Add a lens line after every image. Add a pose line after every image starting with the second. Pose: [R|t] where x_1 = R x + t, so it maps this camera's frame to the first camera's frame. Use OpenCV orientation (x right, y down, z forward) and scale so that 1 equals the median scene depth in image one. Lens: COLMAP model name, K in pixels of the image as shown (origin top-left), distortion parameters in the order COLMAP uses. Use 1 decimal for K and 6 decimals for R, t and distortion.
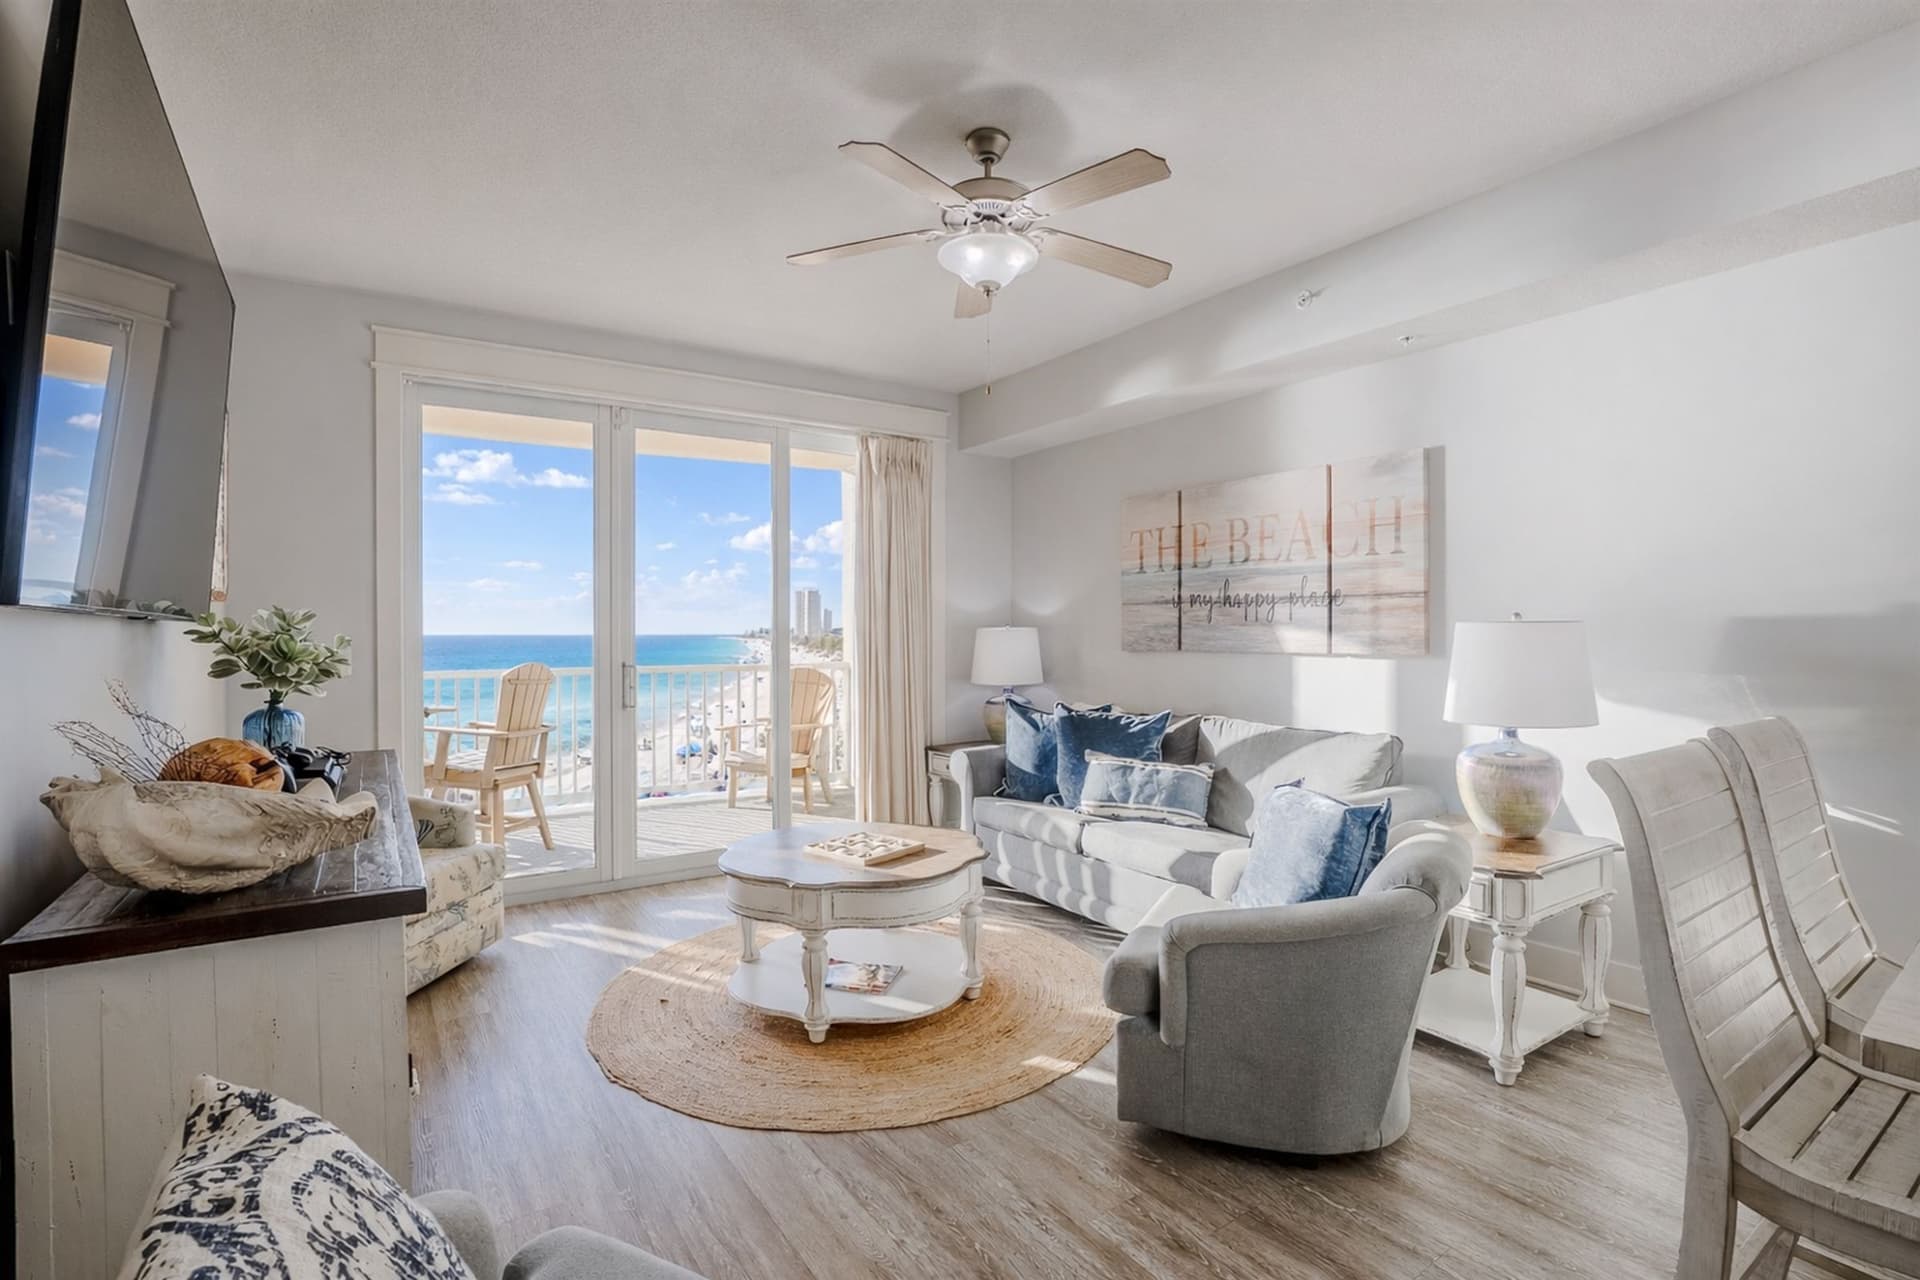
lens RADIAL K [[838.8, 0, 960.0], [0, 838.8, 640.0], [0, 0, 1]] dist [-0.056601, 0.000184]
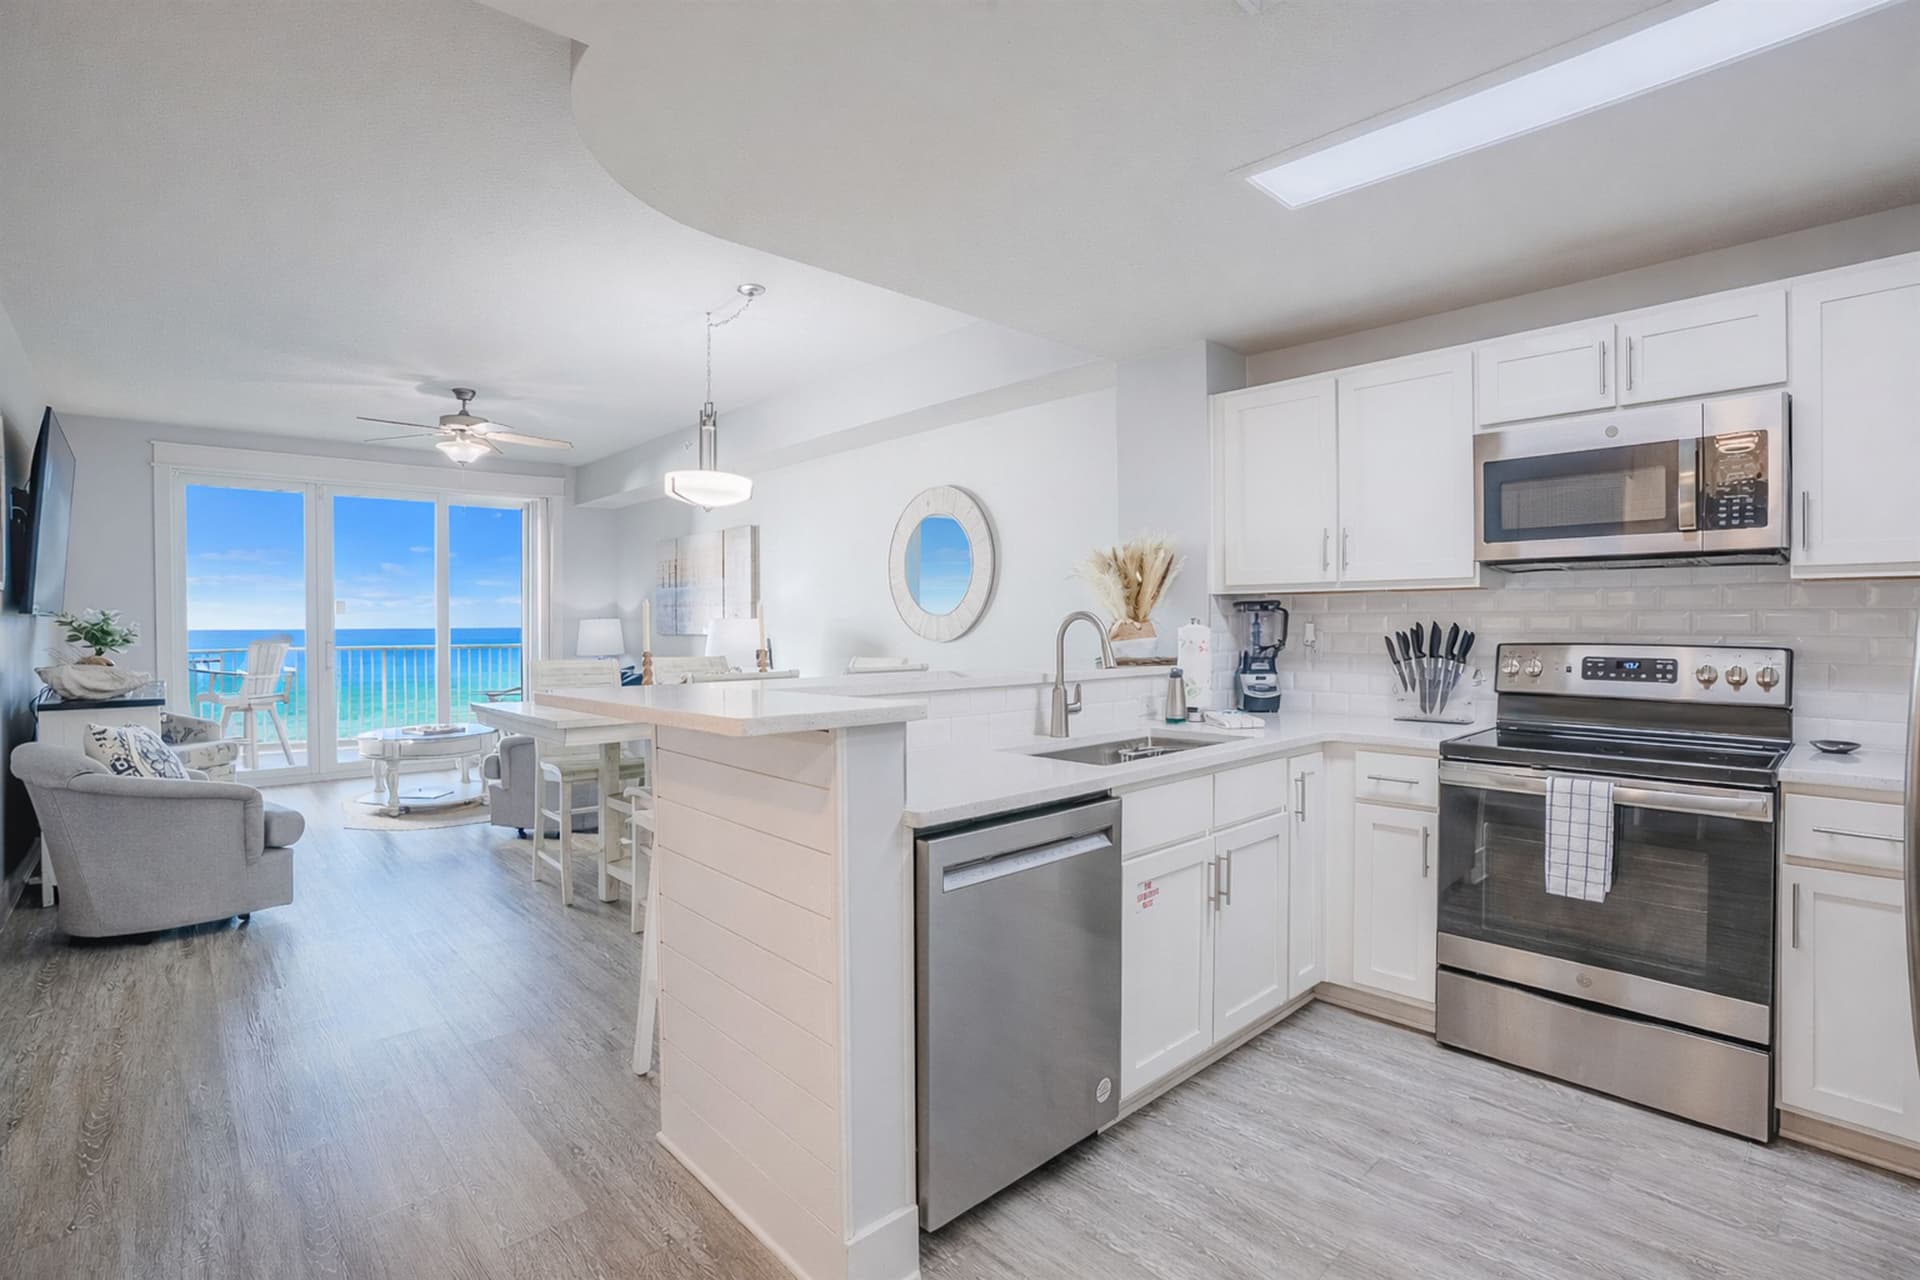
lens RADIAL K [[903.4, 0, 960.0], [0, 903.4, 640.0], [0, 0, 1]] dist [-0.003097, -0.000577]
pose [[0.994674, -0.002229, 0.103044, 0.852570], [0.001239, 0.999952, 0.009675, 0.013580], [-0.103060, -0.009496, 0.994630, -1.171779]]
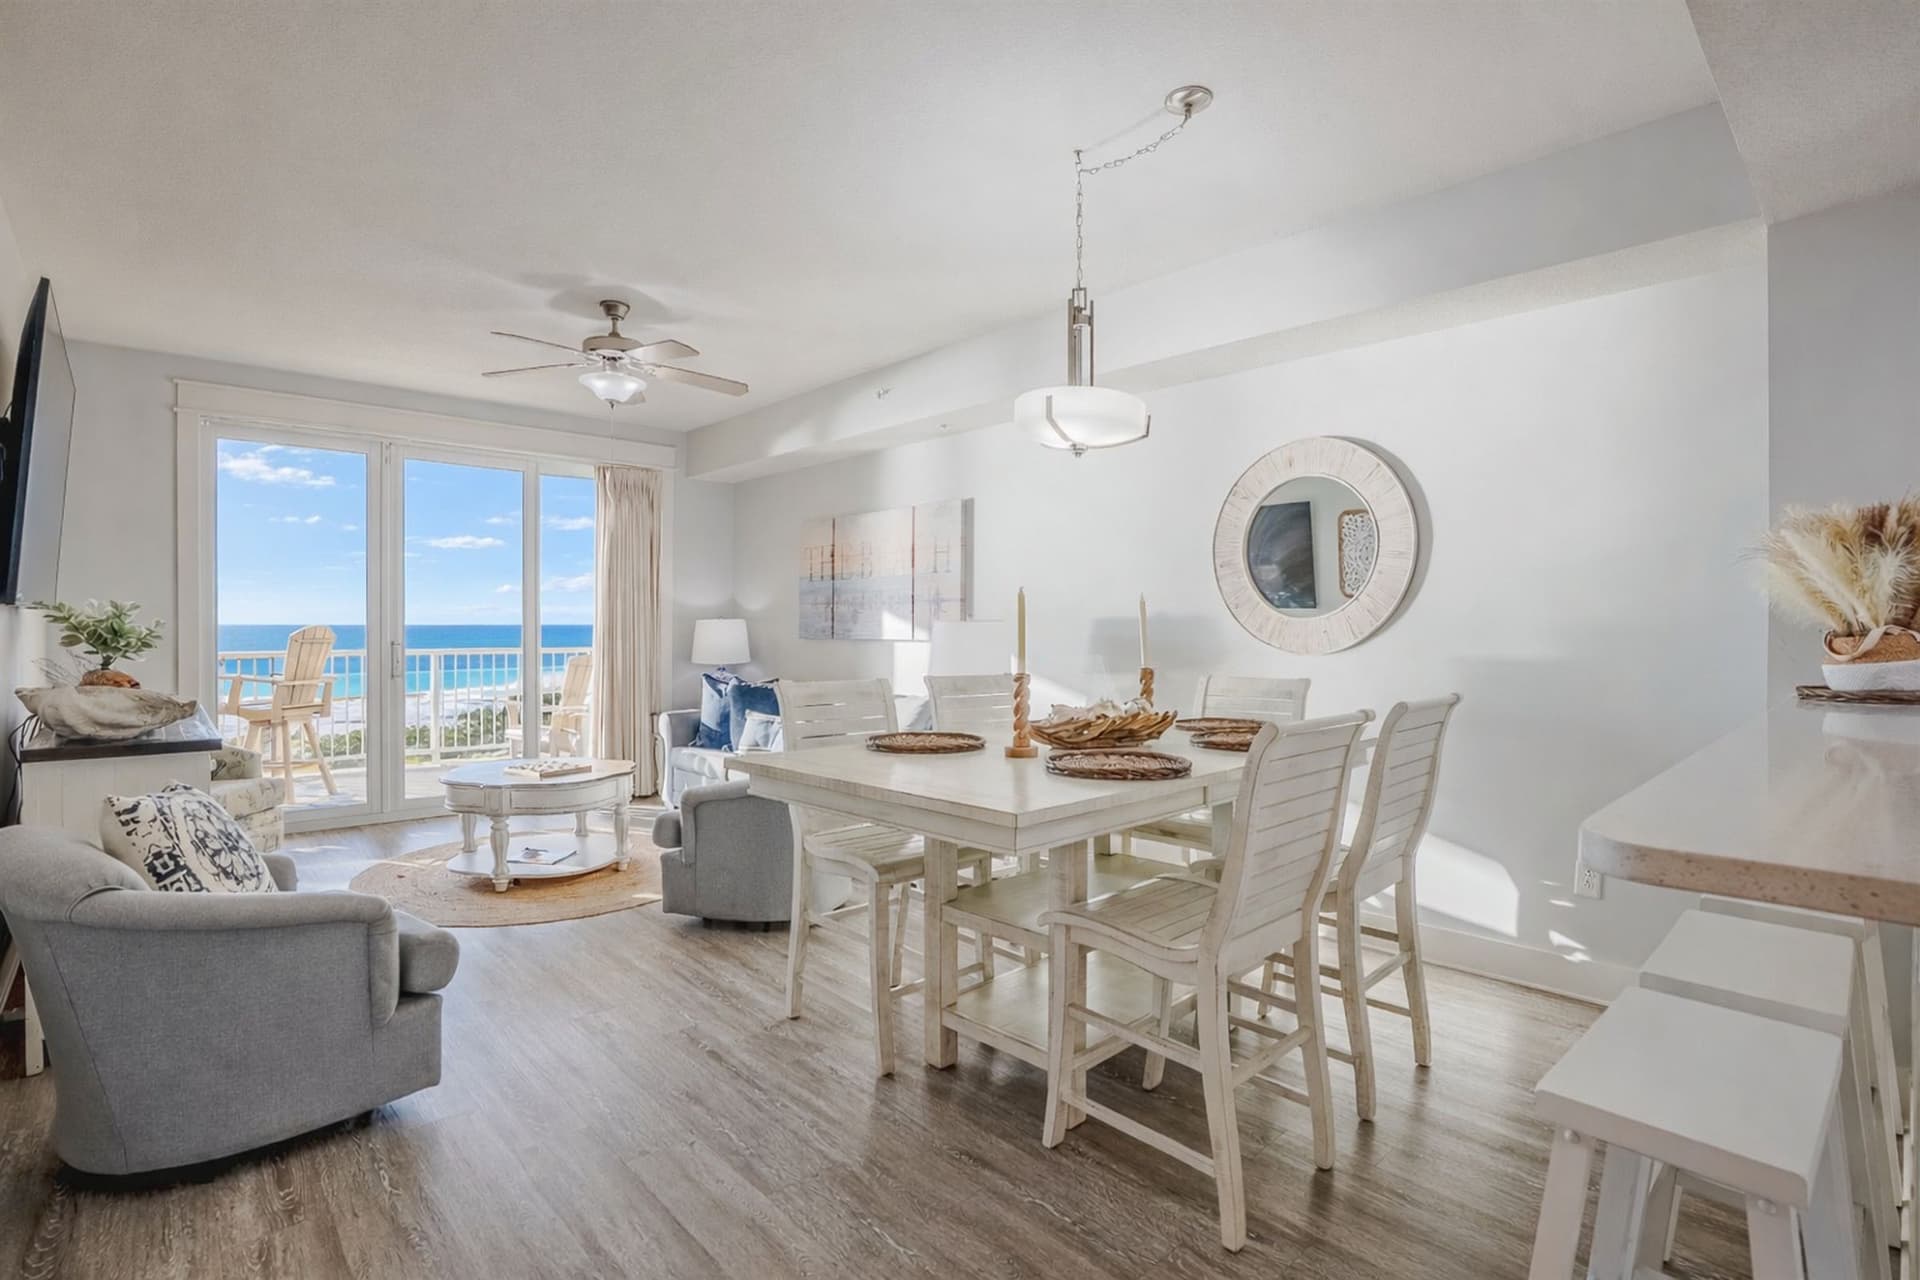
lens RADIAL K [[921.1, 0, 1006.0], [0, 921.1, 638.7], [0, 0, 1]] dist [-0.058833, 0.018217]
pose [[0.988760, 0.008451, 0.149273, 0.409016], [-0.009493, 0.999935, 0.006272, 0.002909], [-0.149210, -0.007619, 0.988776, -0.643615]]
